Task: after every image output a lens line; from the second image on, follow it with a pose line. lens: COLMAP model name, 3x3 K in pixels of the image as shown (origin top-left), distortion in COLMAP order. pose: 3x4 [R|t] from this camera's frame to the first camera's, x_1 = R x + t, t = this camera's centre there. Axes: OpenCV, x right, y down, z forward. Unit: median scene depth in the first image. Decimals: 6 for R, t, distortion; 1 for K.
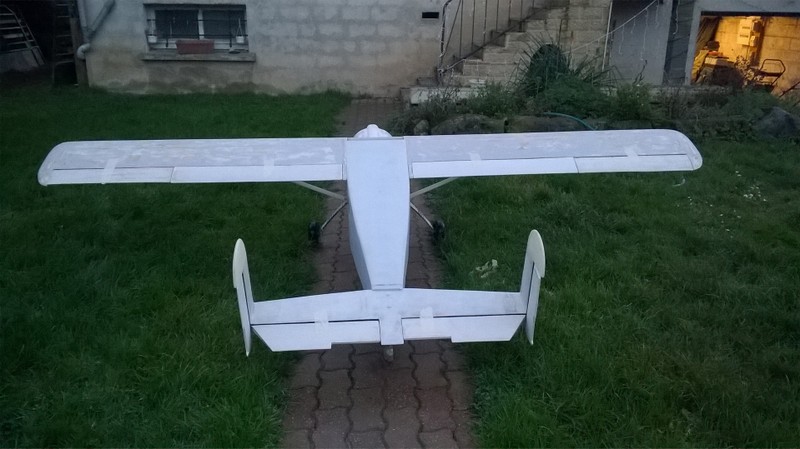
lens RADIAL K [[667.4, 0, 393.9], [0, 667.4, 224.0], [0, 0, 1]] dist [0.041527, -0.100047]
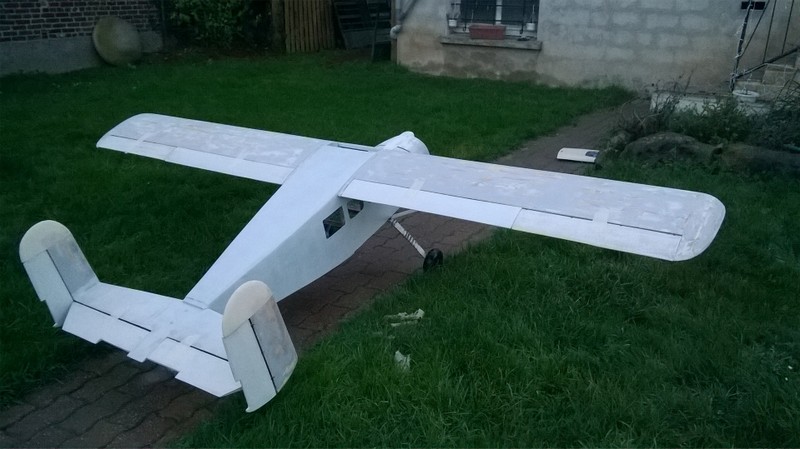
lens RADIAL K [[667.4, 0, 393.9], [0, 667.4, 224.0], [0, 0, 1]] dist [0.041527, -0.100047]
pose [[0.805561, 0.202561, -0.556813, 0.206444], [-0.187297, 0.978616, 0.085038, -0.042486], [0.562131, 0.035787, 0.826273, 0.103626]]
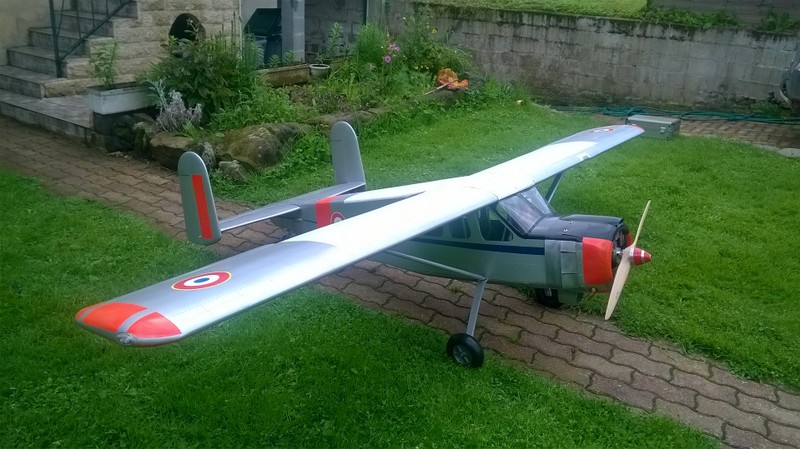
lens RADIAL K [[667.4, 0, 393.9], [0, 667.4, 224.0], [0, 0, 1]] dist [0.041527, -0.100047]
pose [[0.597009, -0.278180, 0.752460, -0.265299], [0.211933, 0.959323, 0.186506, -0.110967], [-0.773734, 0.048125, 0.631680, 0.281671]]
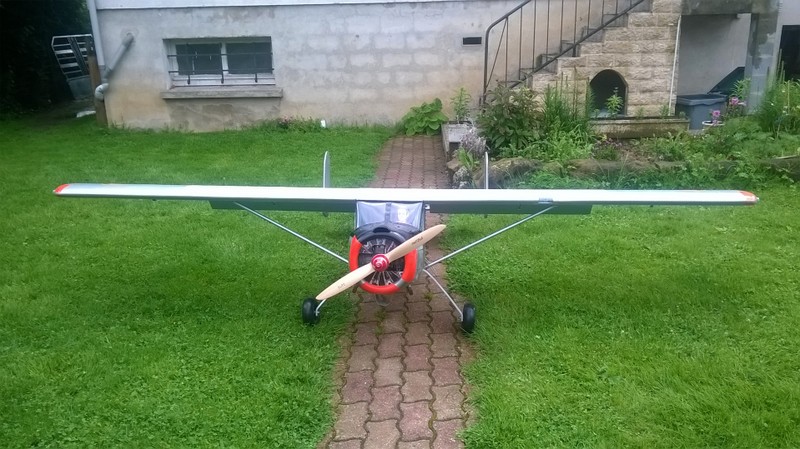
lens RADIAL K [[667.4, 0, 393.9], [0, 667.4, 224.0], [0, 0, 1]] dist [0.041527, -0.100047]
pose [[0.997306, -0.014818, -0.071842, 0.010342], [0.012599, 0.999432, -0.031242, -0.037145], [0.072265, 0.030252, 0.996927, 0.096815]]
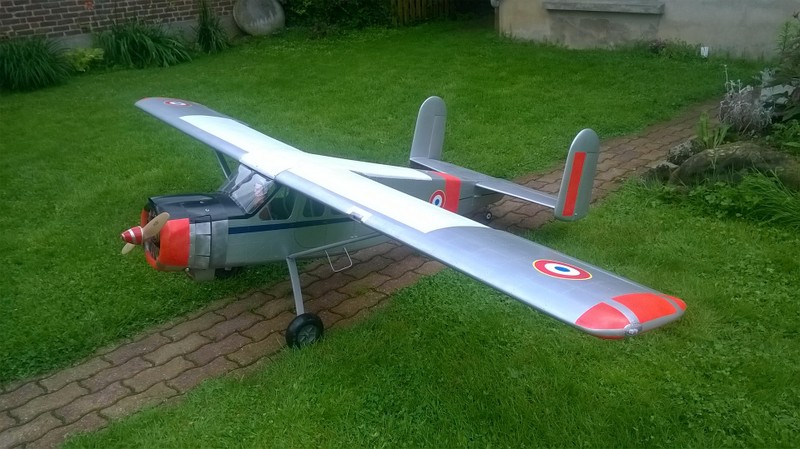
lens RADIAL K [[667.4, 0, 393.9], [0, 667.4, 224.0], [0, 0, 1]] dist [0.041527, -0.100047]
pose [[0.609725, 0.260116, -0.748716, 0.240701], [-0.179479, 0.965390, 0.189232, -0.102006], [0.772025, 0.018999, 0.635308, 0.285676]]
